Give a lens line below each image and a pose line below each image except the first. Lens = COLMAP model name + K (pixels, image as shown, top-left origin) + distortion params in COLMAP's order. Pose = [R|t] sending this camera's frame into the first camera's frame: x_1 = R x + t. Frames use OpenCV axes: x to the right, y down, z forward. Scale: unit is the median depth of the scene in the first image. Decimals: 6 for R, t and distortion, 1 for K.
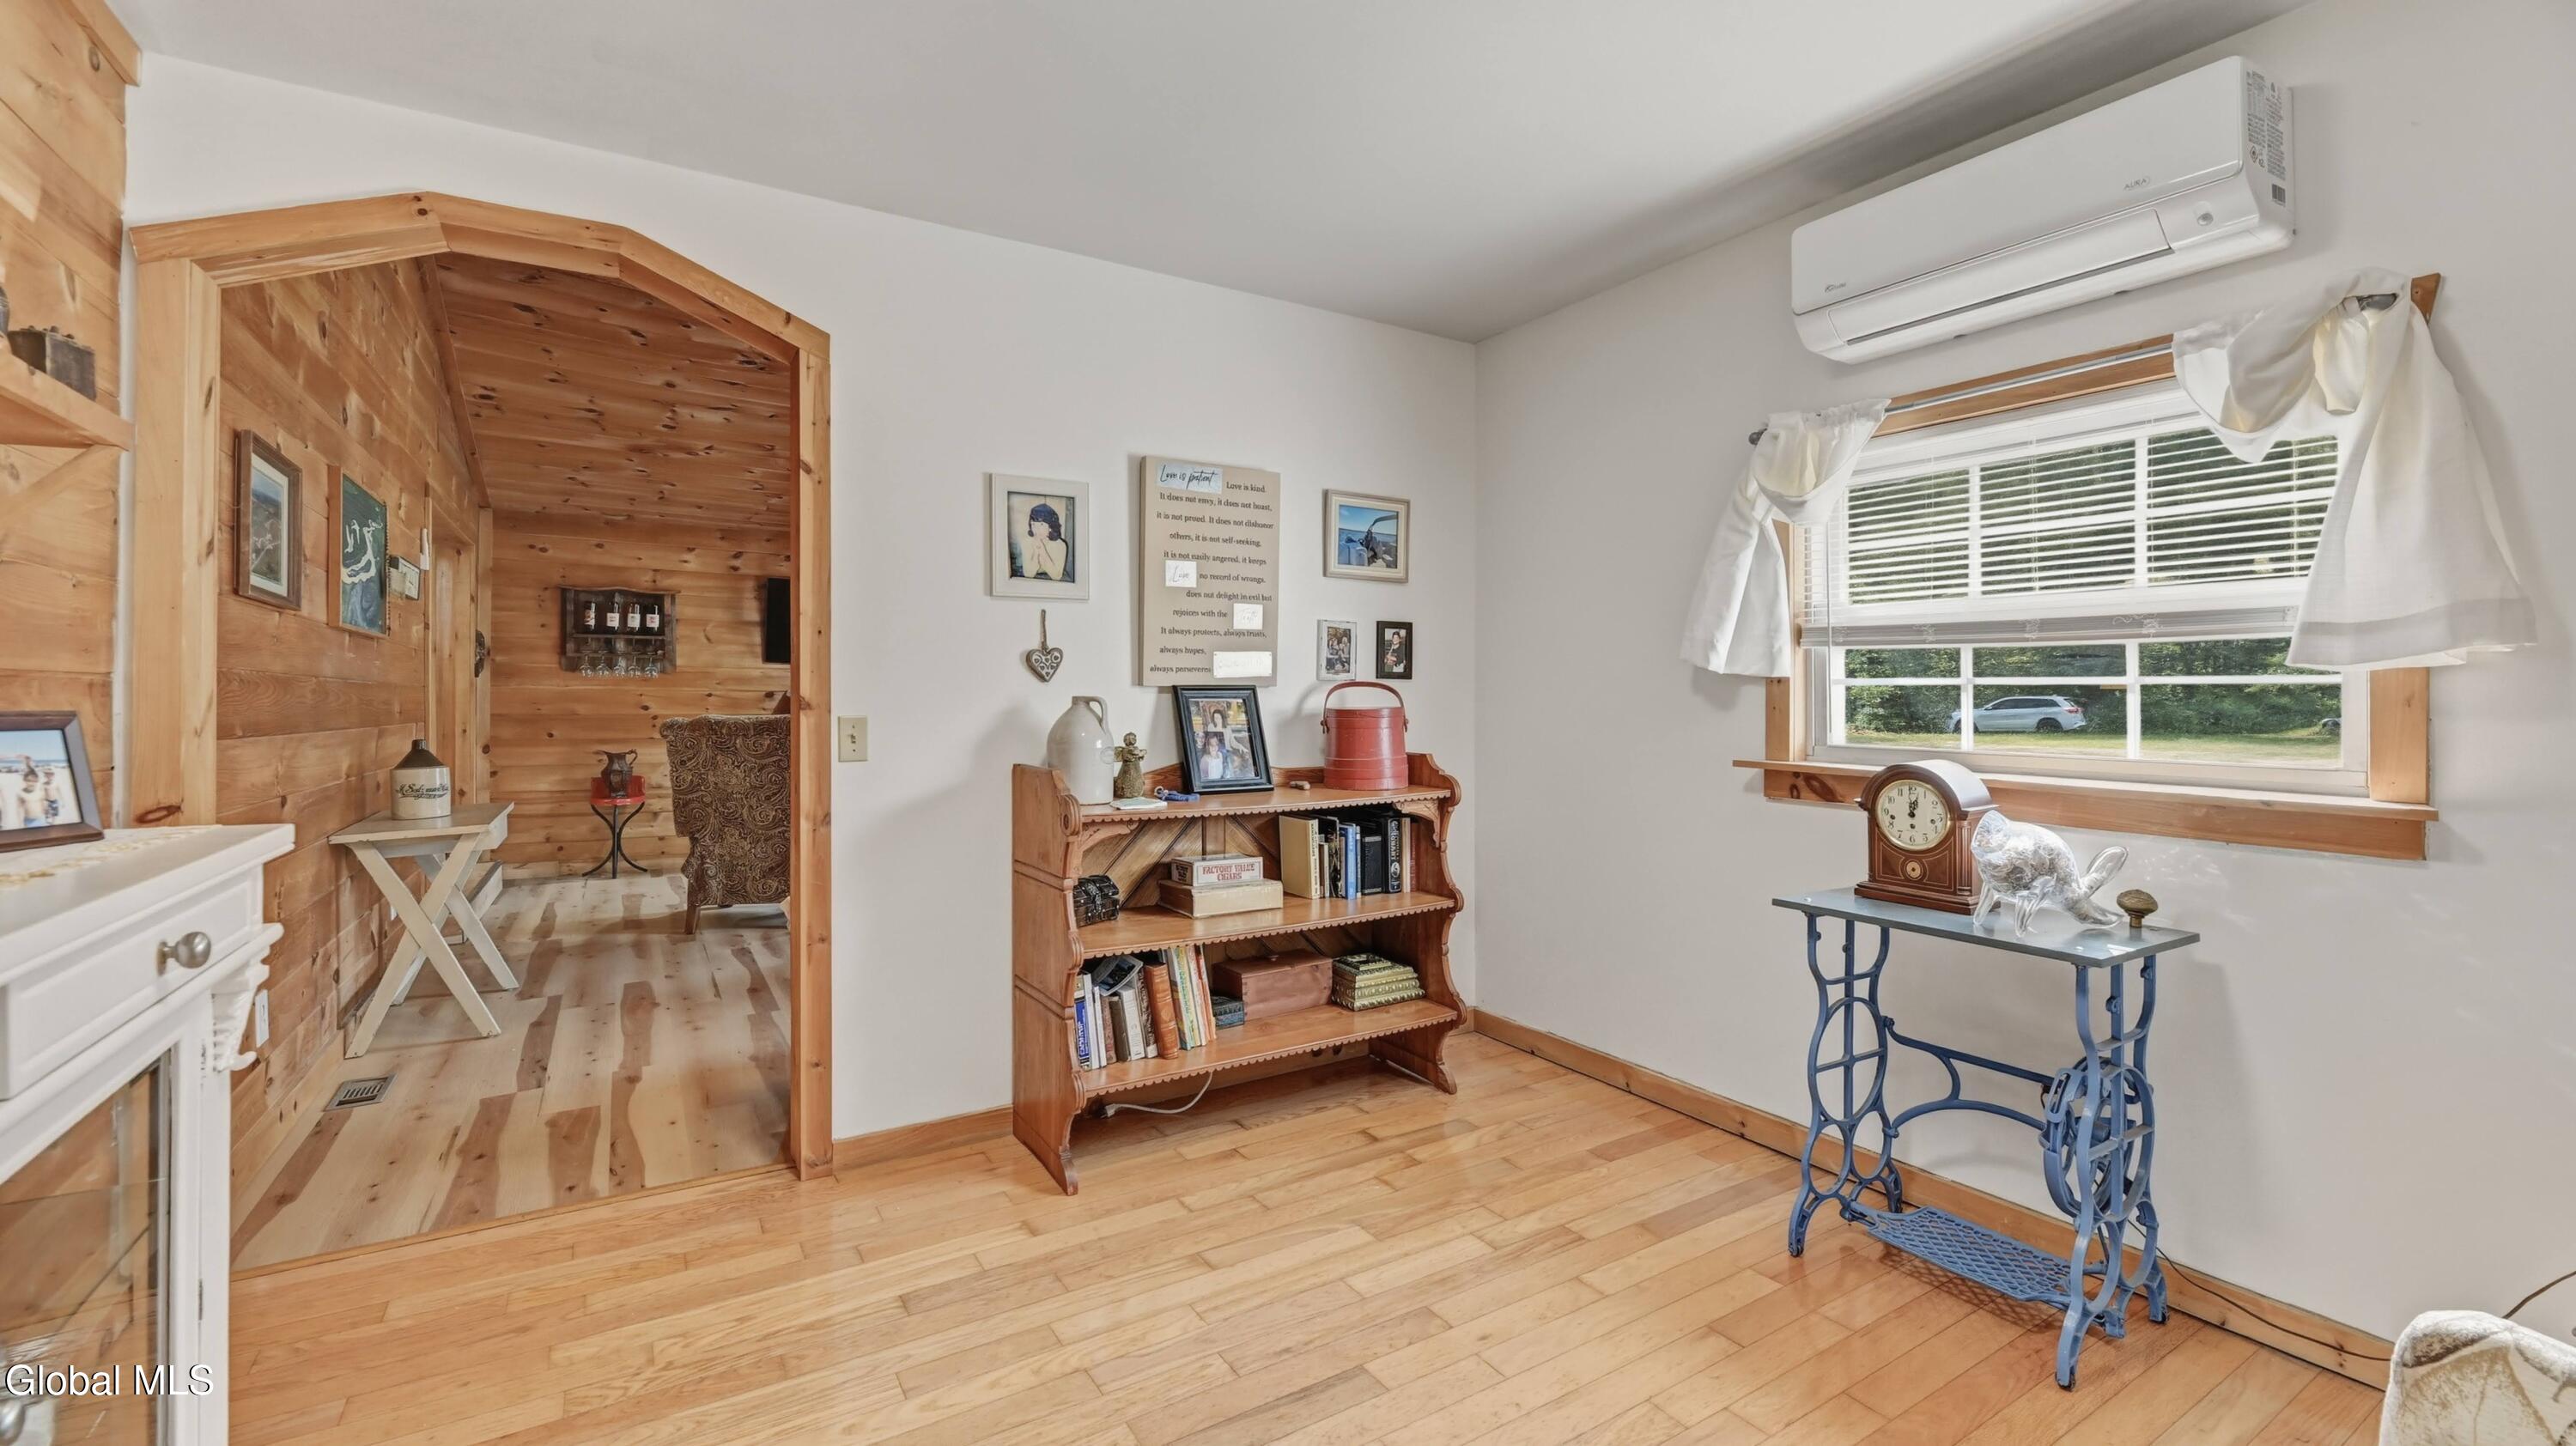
lens RADIAL K [[1064.2, 0, 1282.0], [0, 1064.2, 679.2], [0, 0, 1]] dist [0.001443, 0.000045]
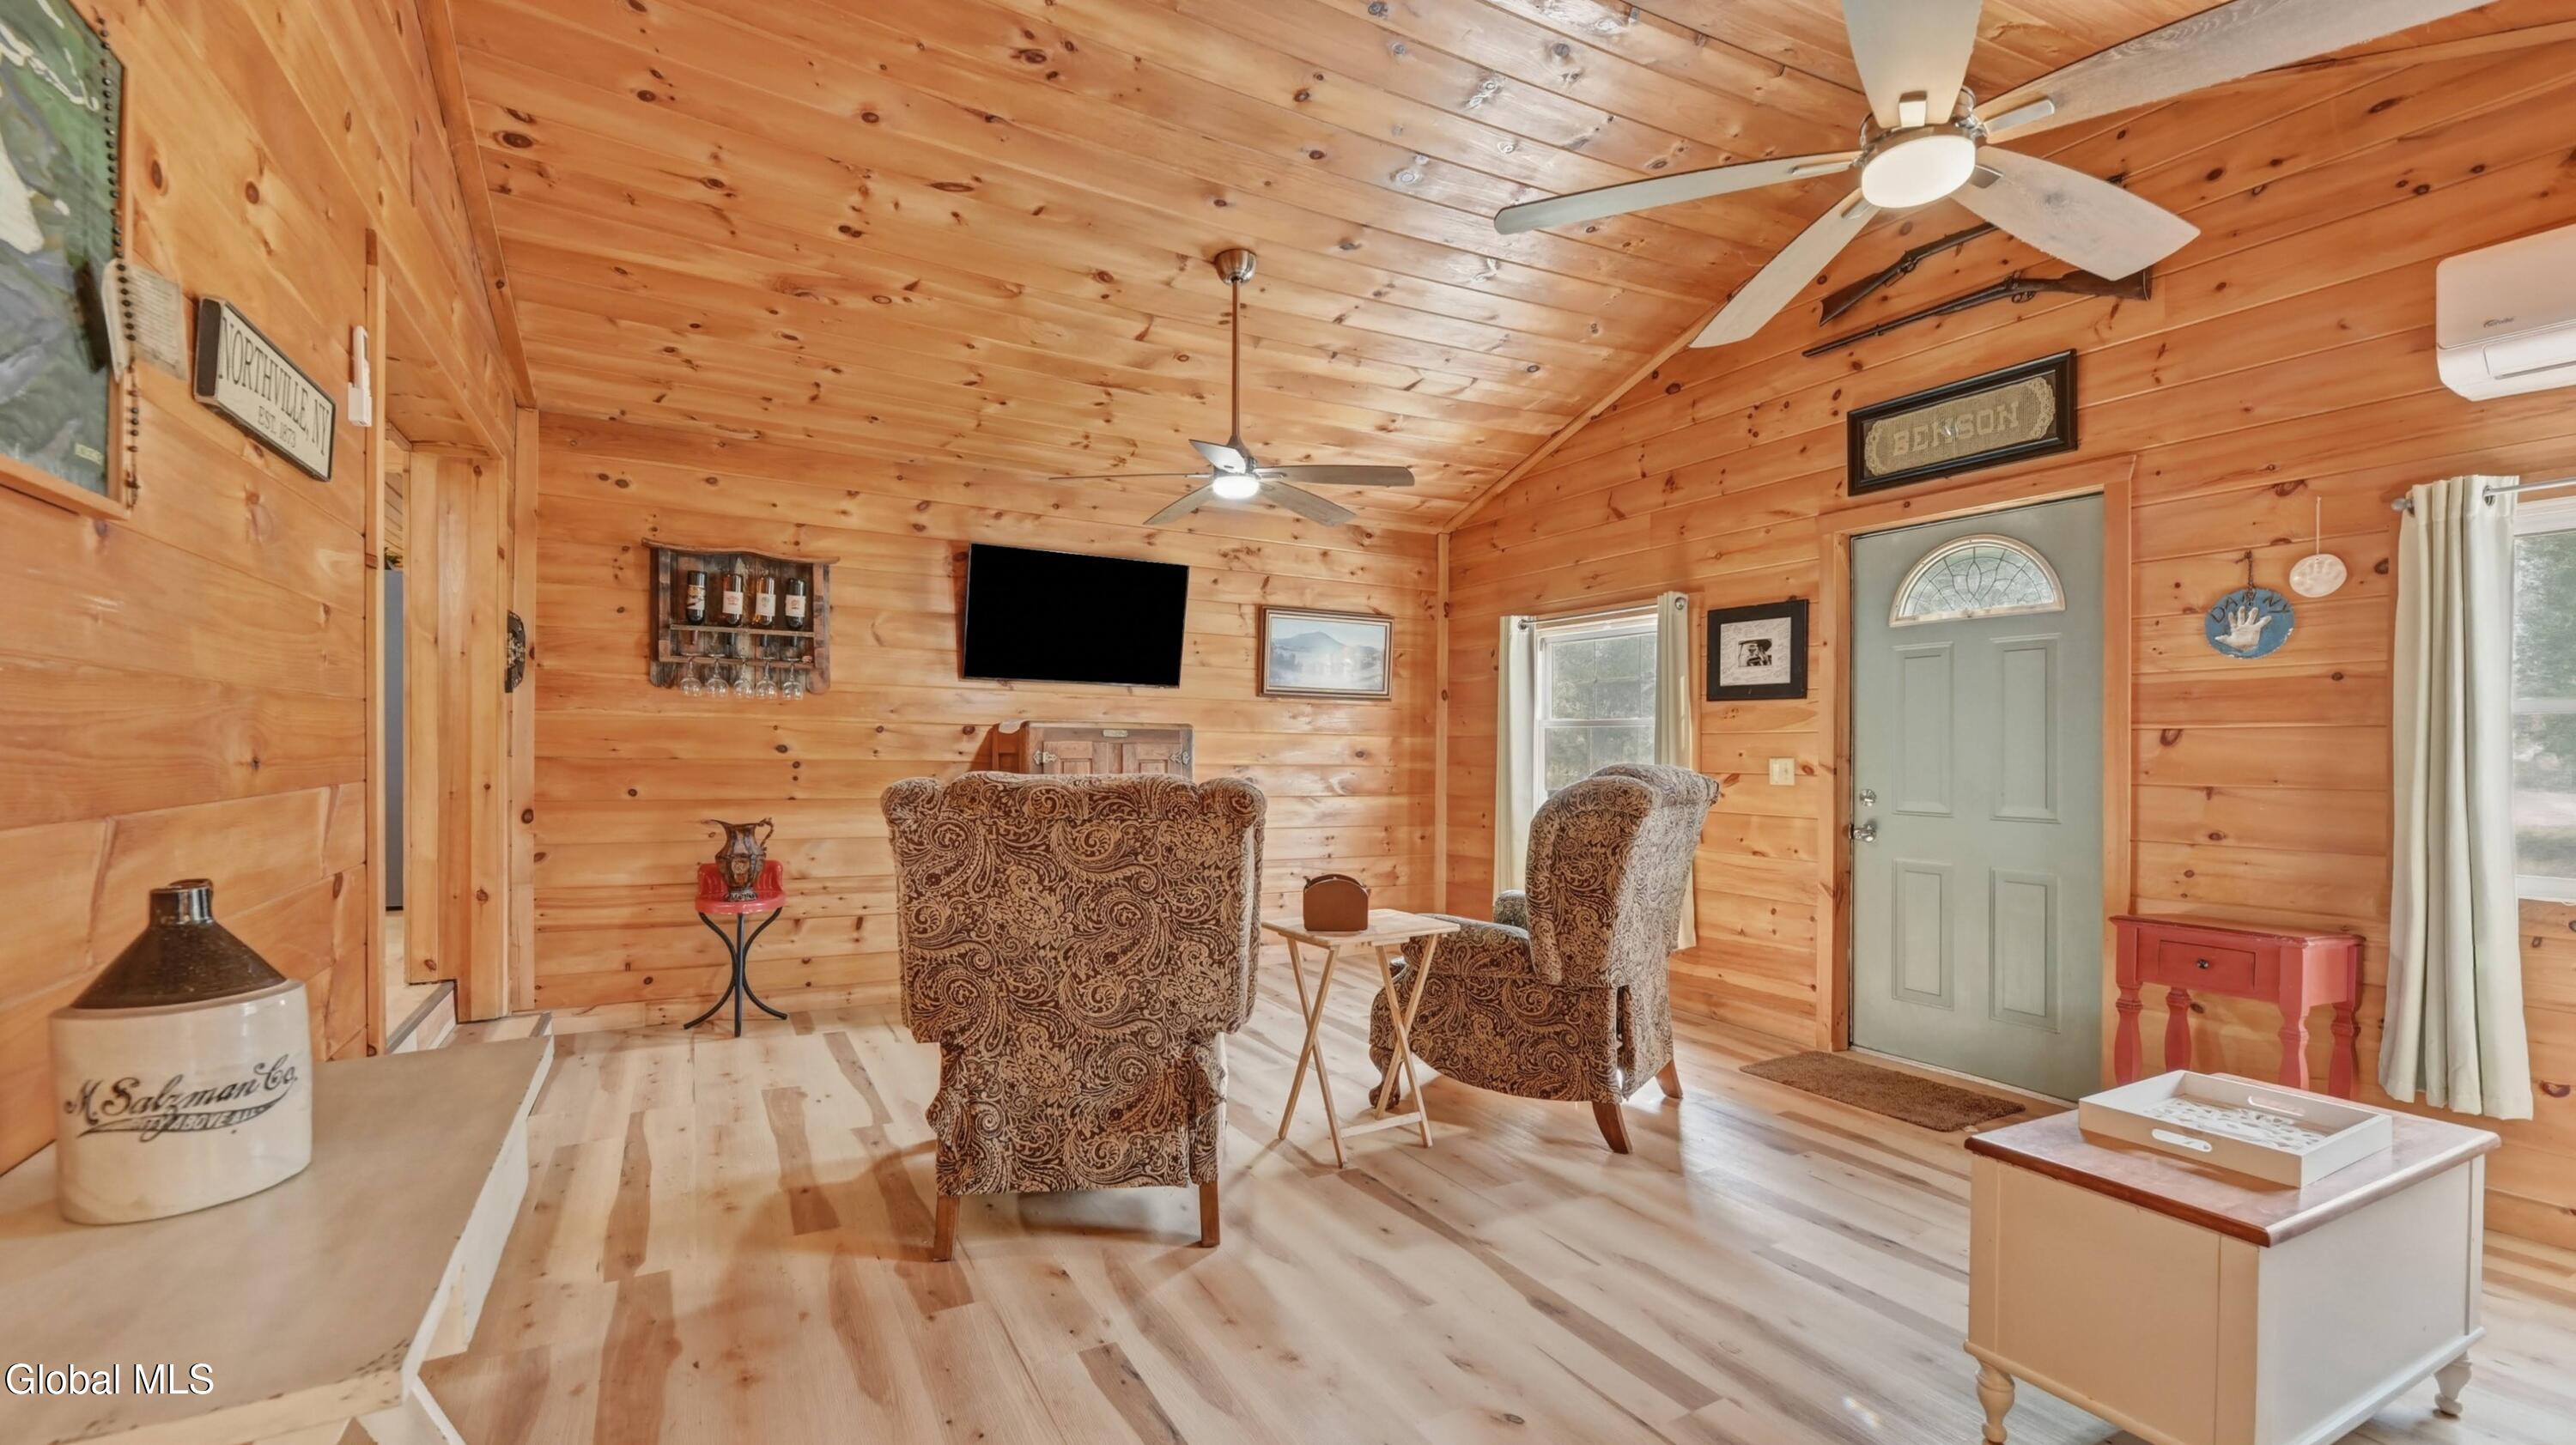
lens RADIAL K [[1064.1, 0, 1284.9], [0, 1064.1, 741.0], [0, 0, 1]] dist [0.001443, 0.000045]
pose [[0.999014, 0.013675, -0.042244, -0.294266], [-0.012865, 0.999729, 0.019391, 0.007113], [0.042498, -0.018829, 0.998919, 0.415928]]
